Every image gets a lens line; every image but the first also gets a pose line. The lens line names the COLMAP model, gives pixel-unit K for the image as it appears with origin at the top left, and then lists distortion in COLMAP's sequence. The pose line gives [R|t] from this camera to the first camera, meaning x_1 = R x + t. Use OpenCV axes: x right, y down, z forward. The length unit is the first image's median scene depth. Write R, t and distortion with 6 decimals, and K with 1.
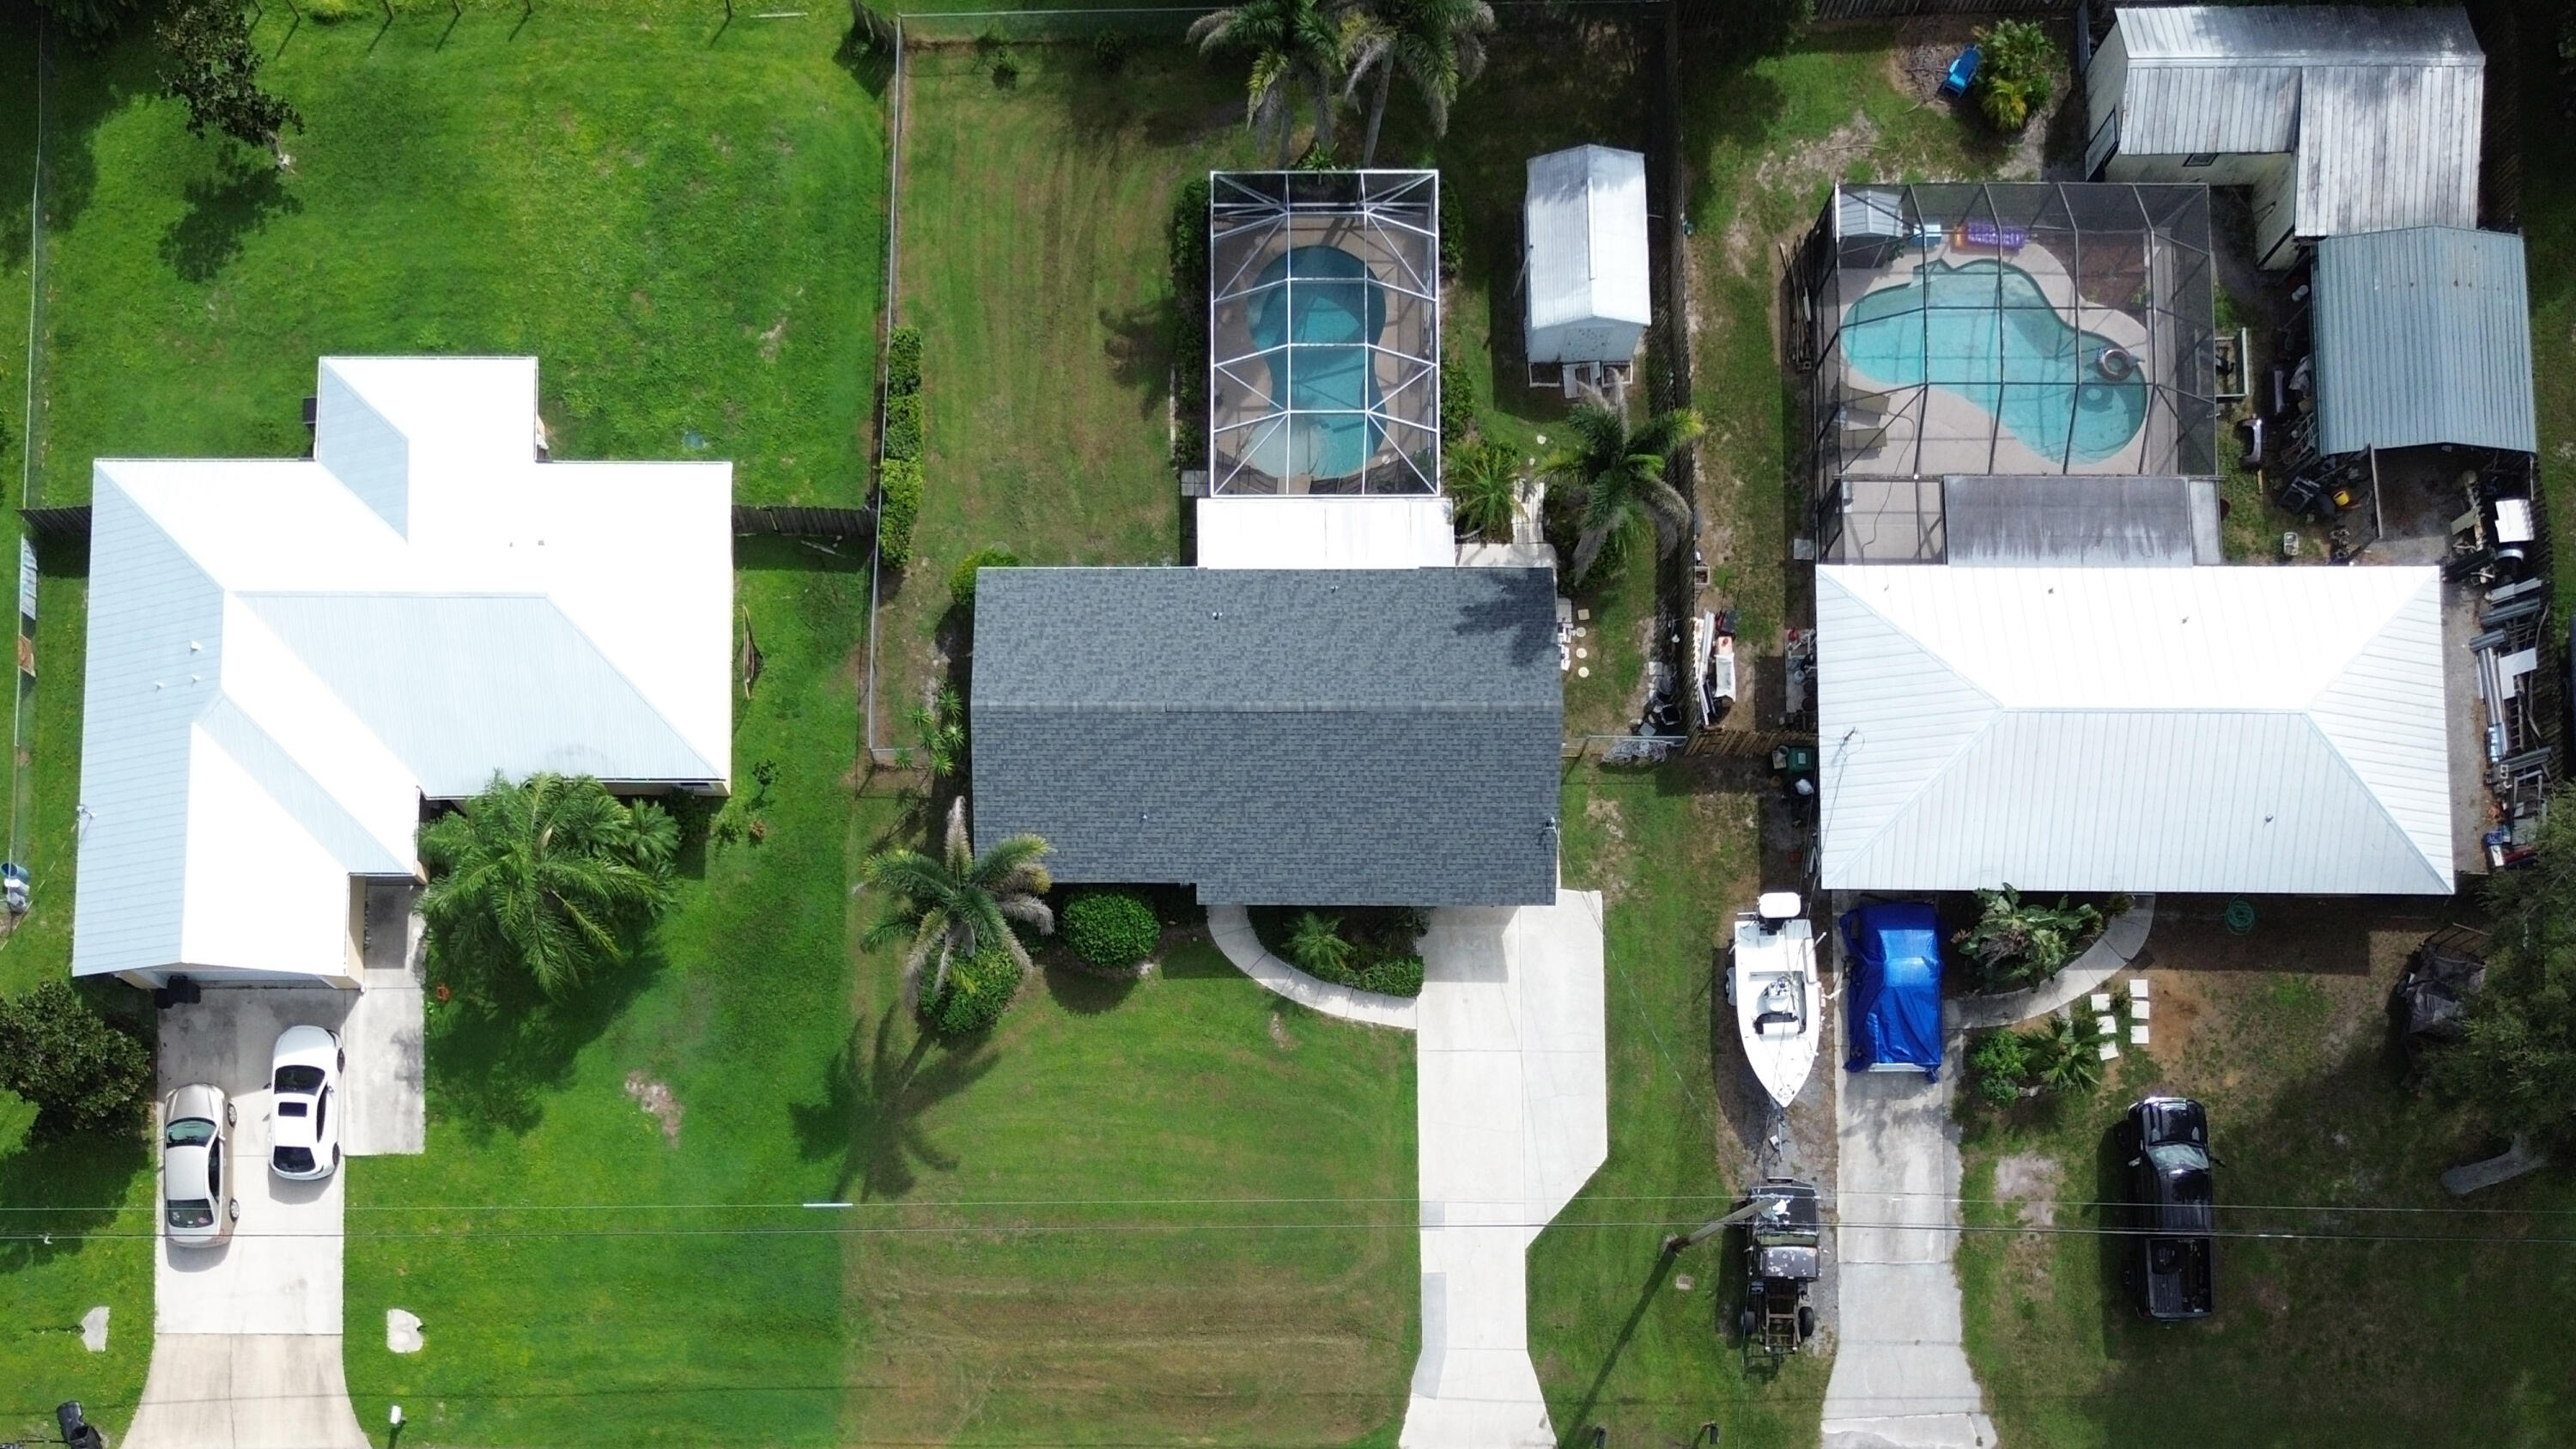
lens RADIAL K [[2126.0, 0, 1155.0], [0, 2126.0, 984.6], [0, 0, 1]] dist [0.036601, -0.010739]
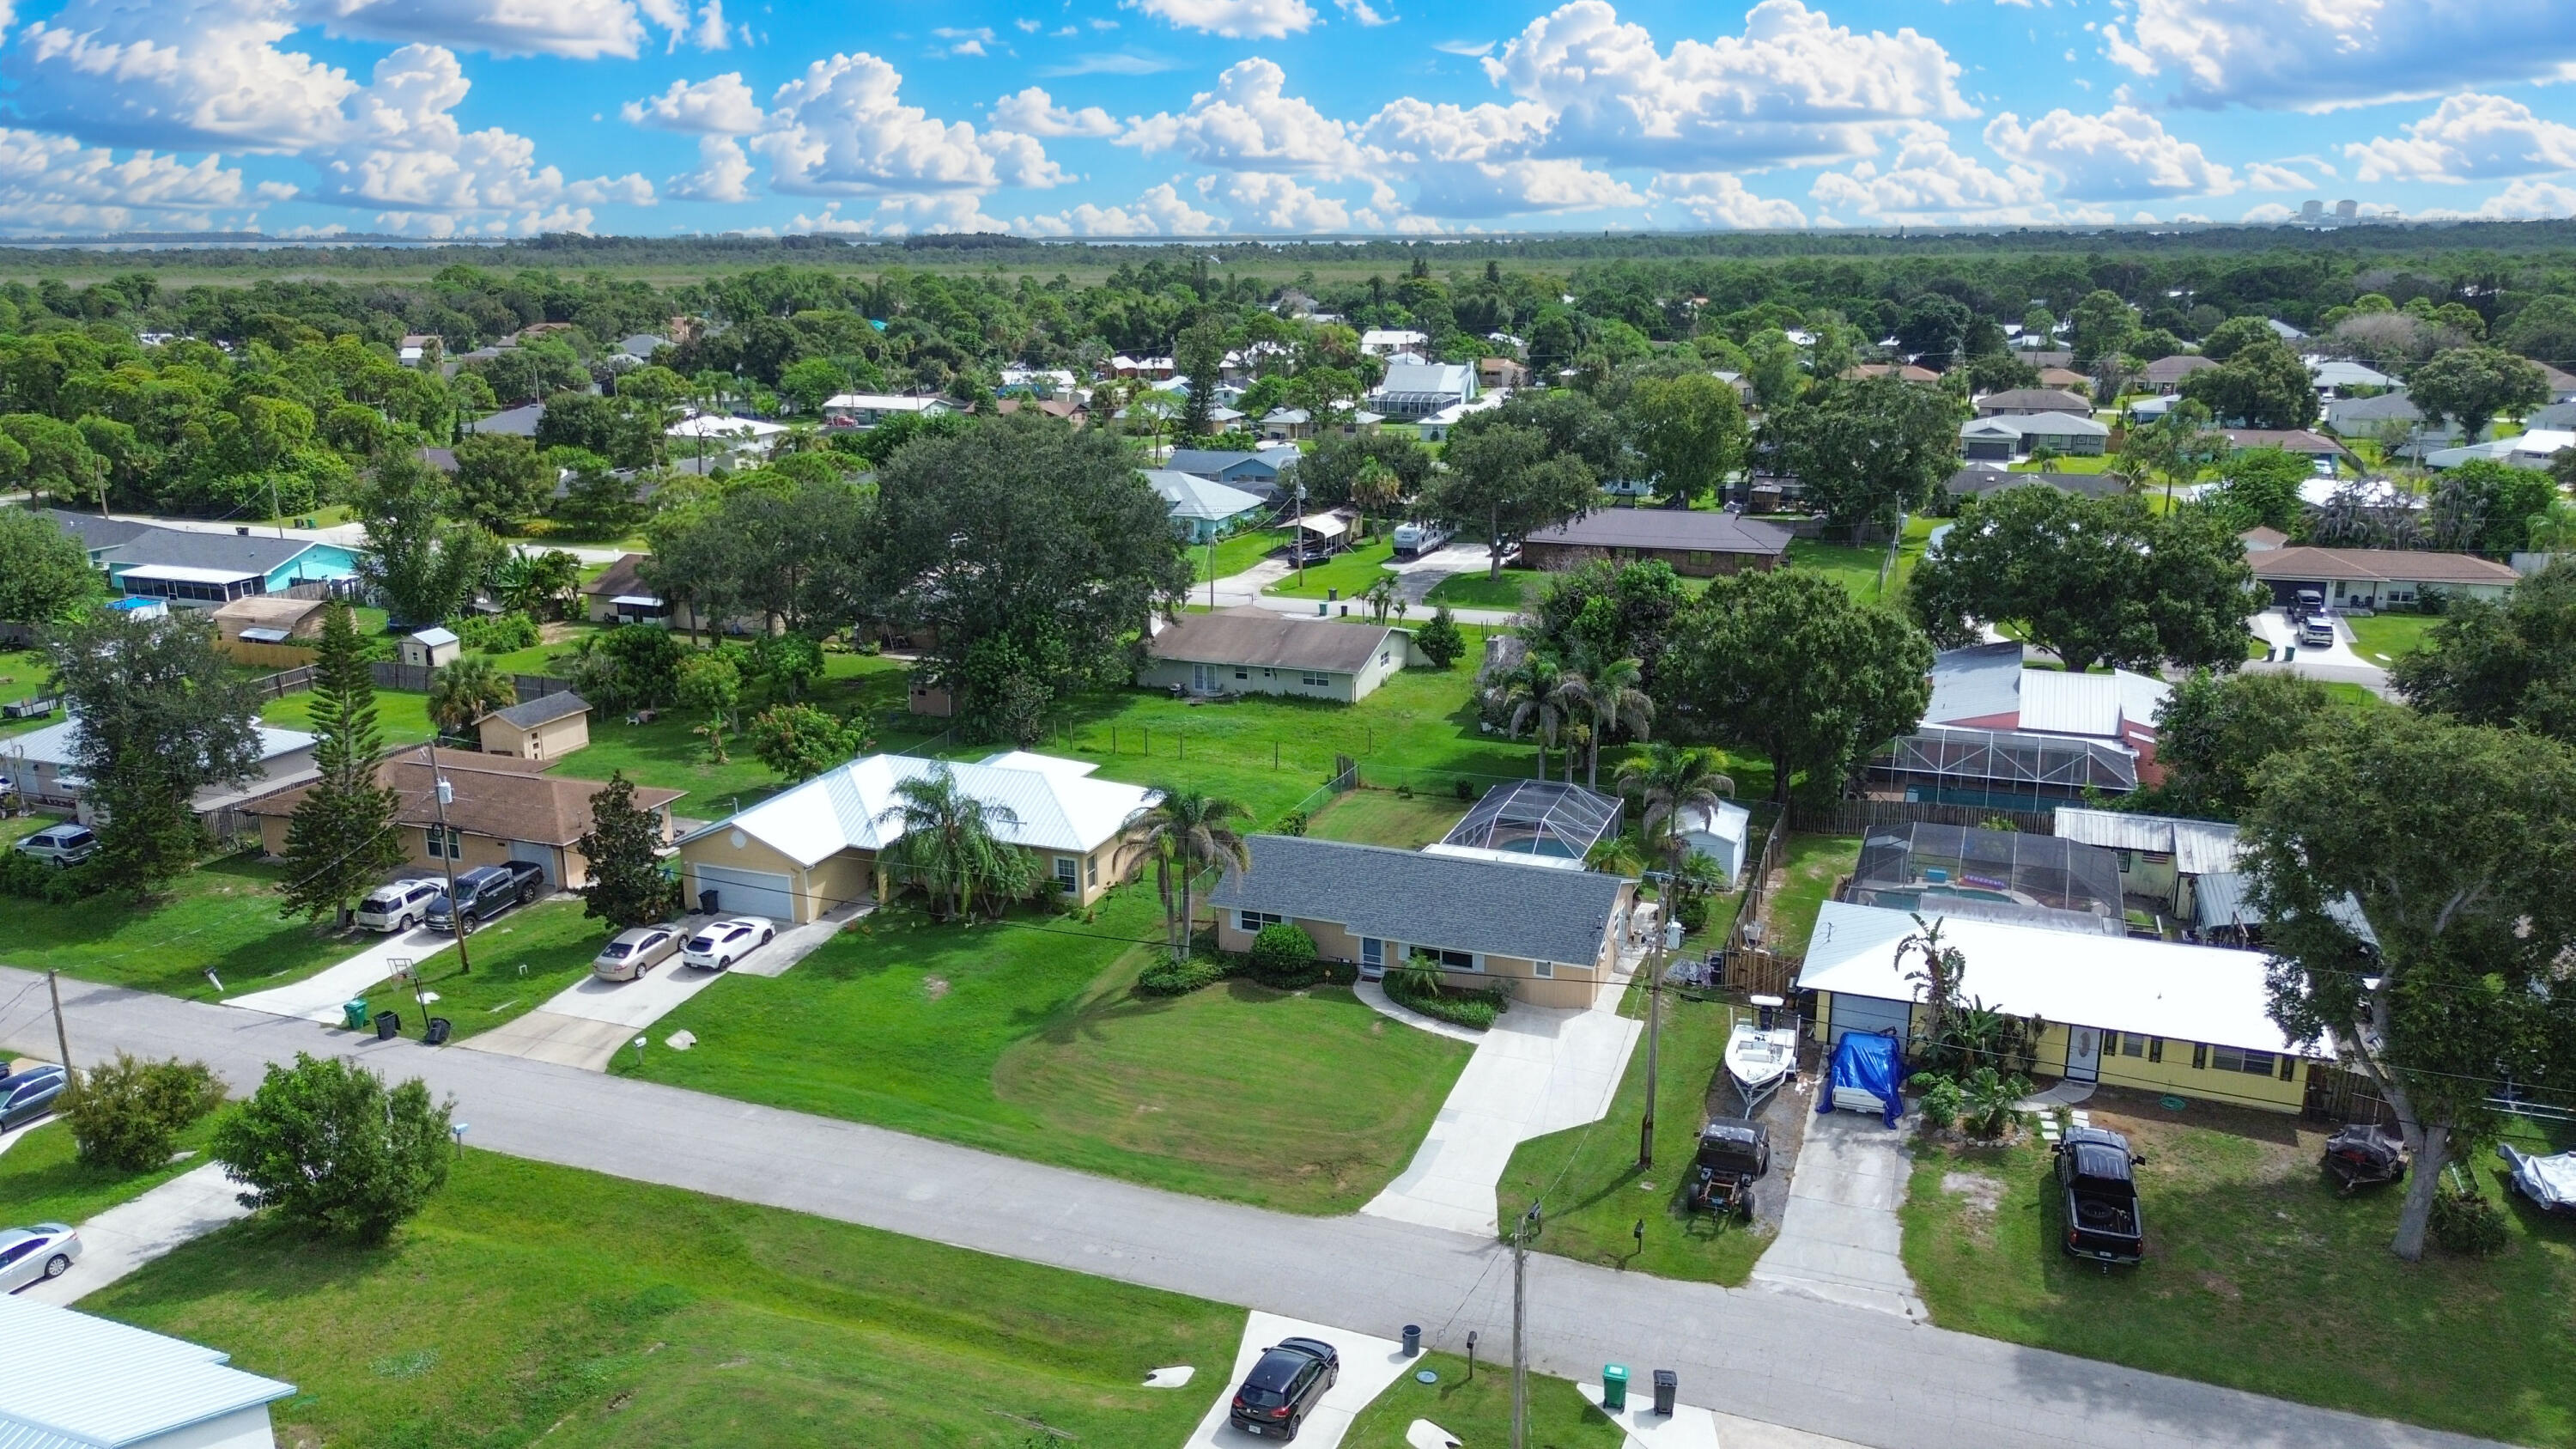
lens RADIAL K [[1820.6, 0, 1316.9], [0, 1820.6, 731.9], [0, 0, 1]] dist [0.069213, -0.073463]
pose [[0.935786, 0.096292, -0.339164, 0.388916], [-0.351182, 0.339806, -0.872470, 0.958357], [0.031238, 0.935553, 0.351801, 0.432831]]
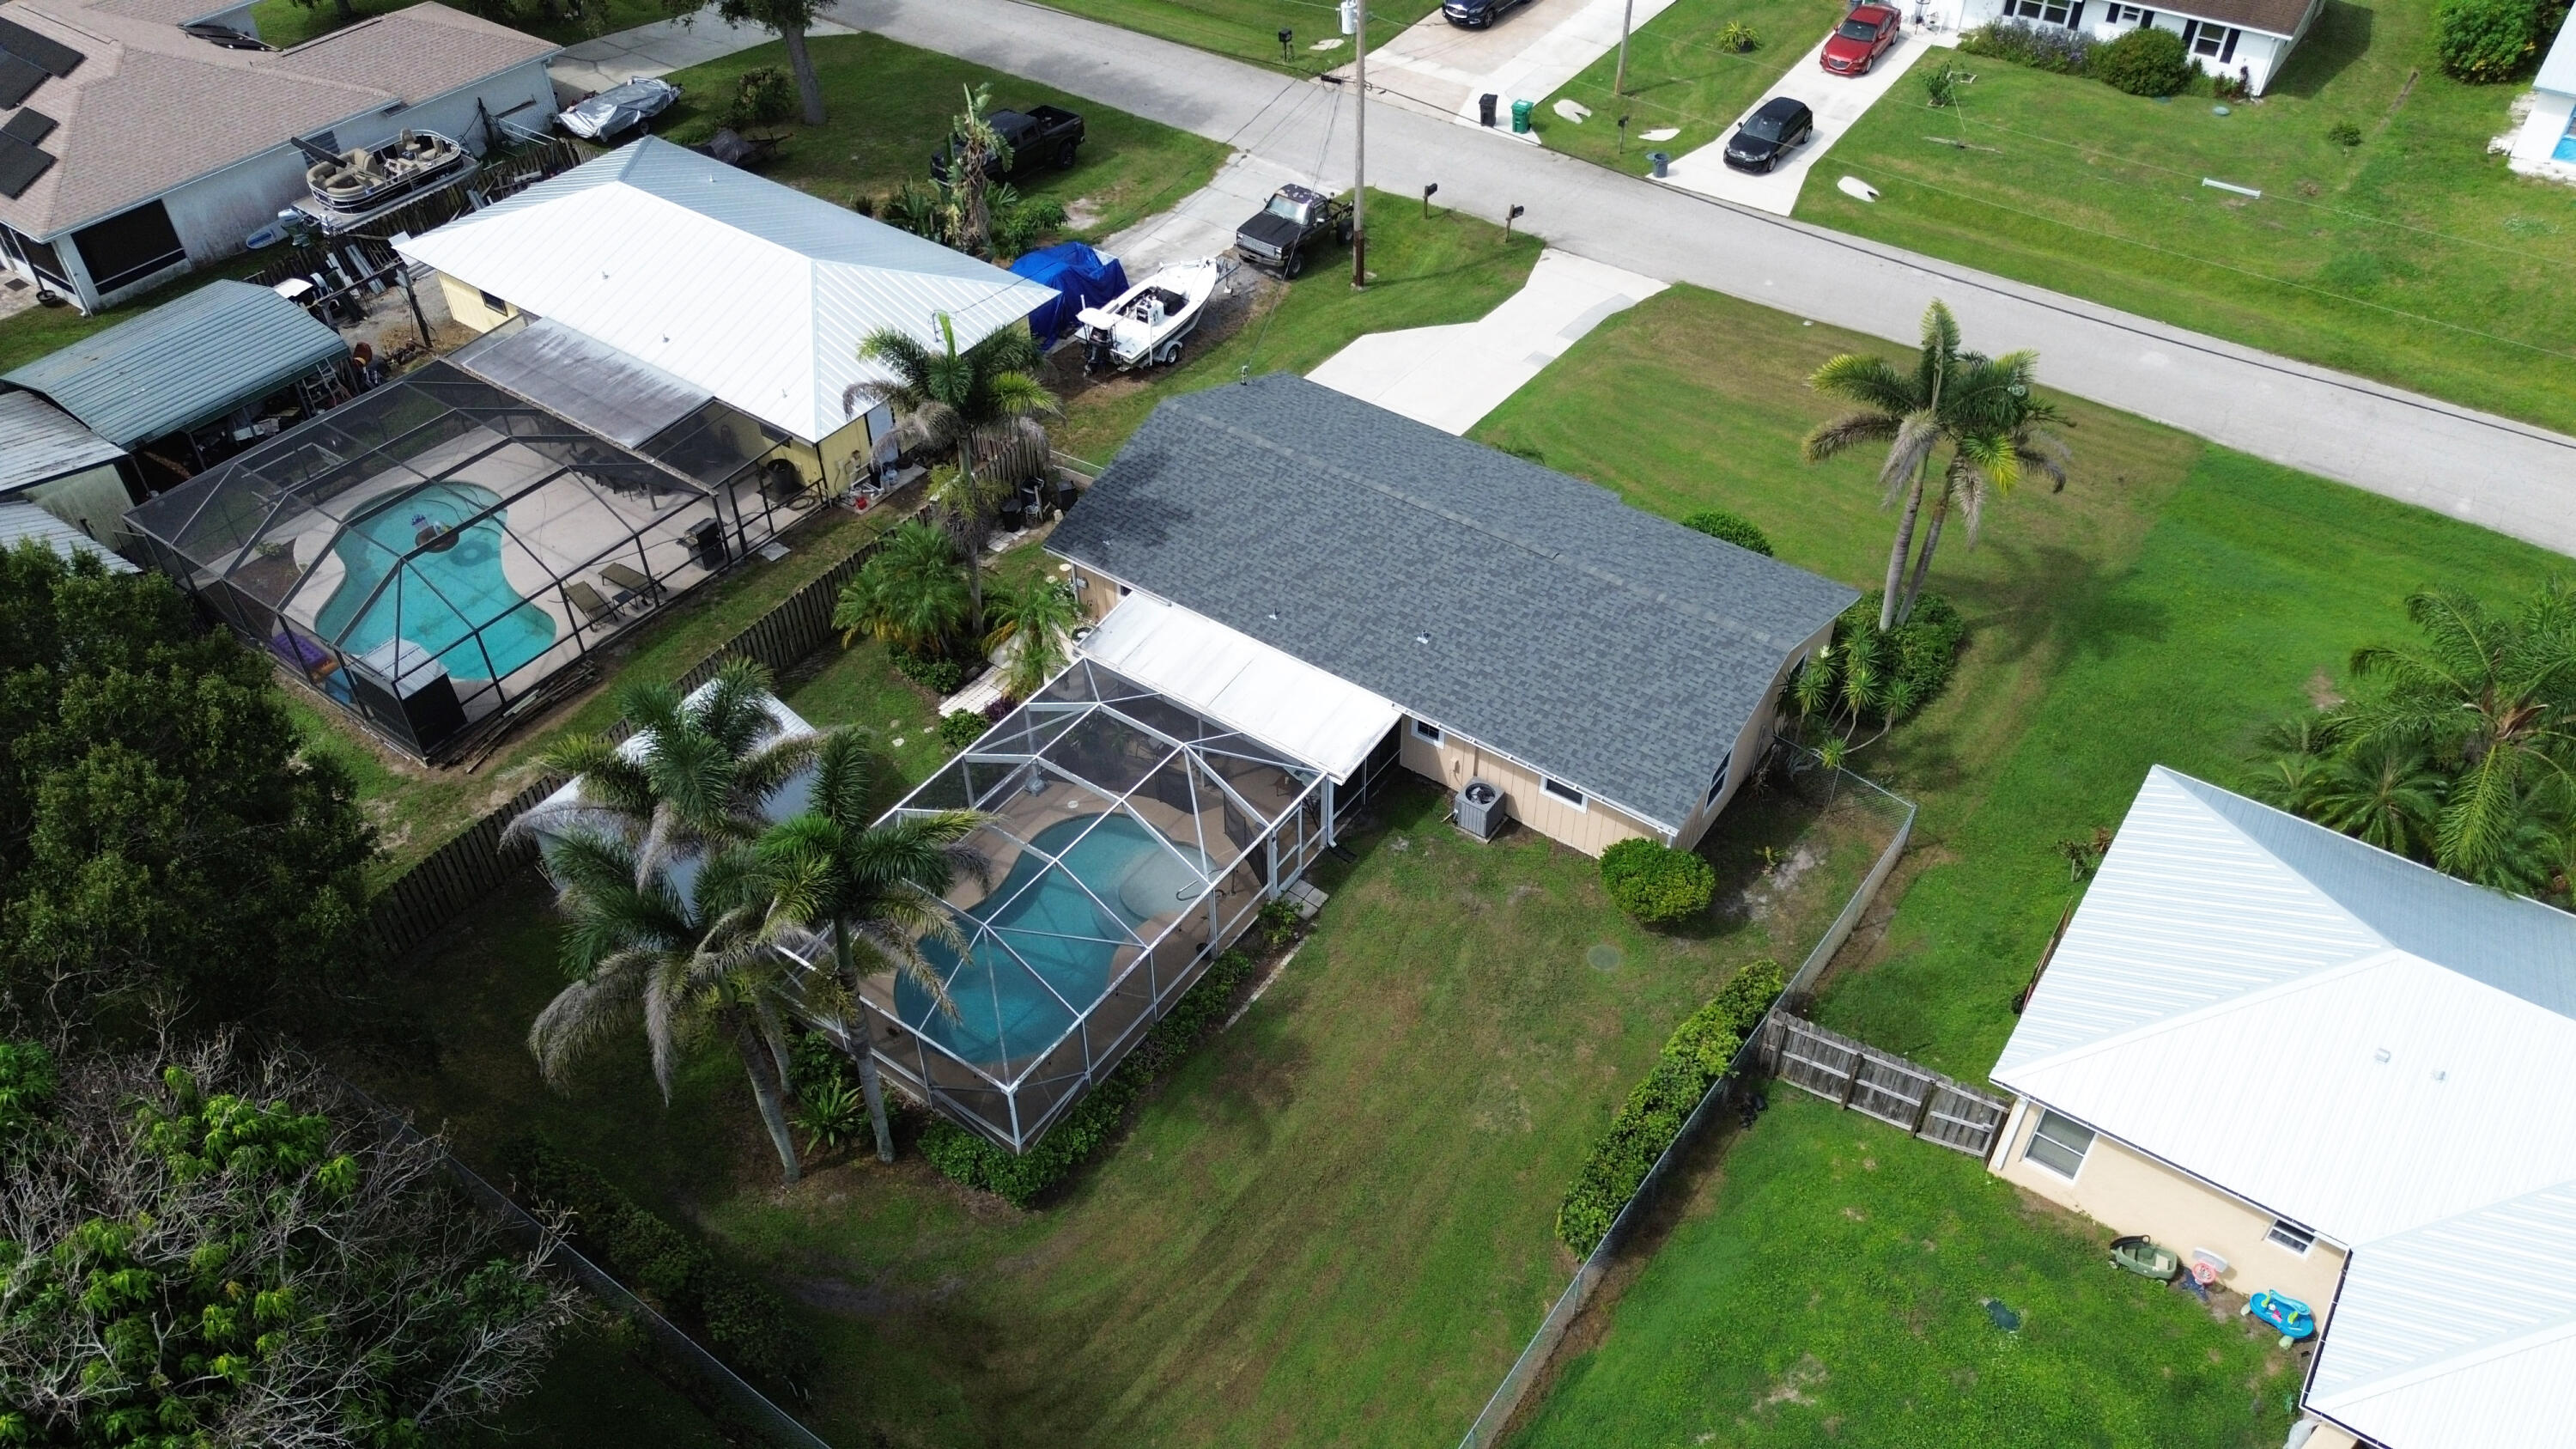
lens RADIAL K [[1797.4, 0, 1306.9], [0, 1797.4, 746.8], [0, 0, 1]] dist [0.064794, -0.063697]
pose [[-0.817840, -0.382453, 0.429963, -0.220370], [0.574030, -0.489836, 0.656163, -0.611645], [-0.040341, 0.783448, 0.620147, 0.613305]]
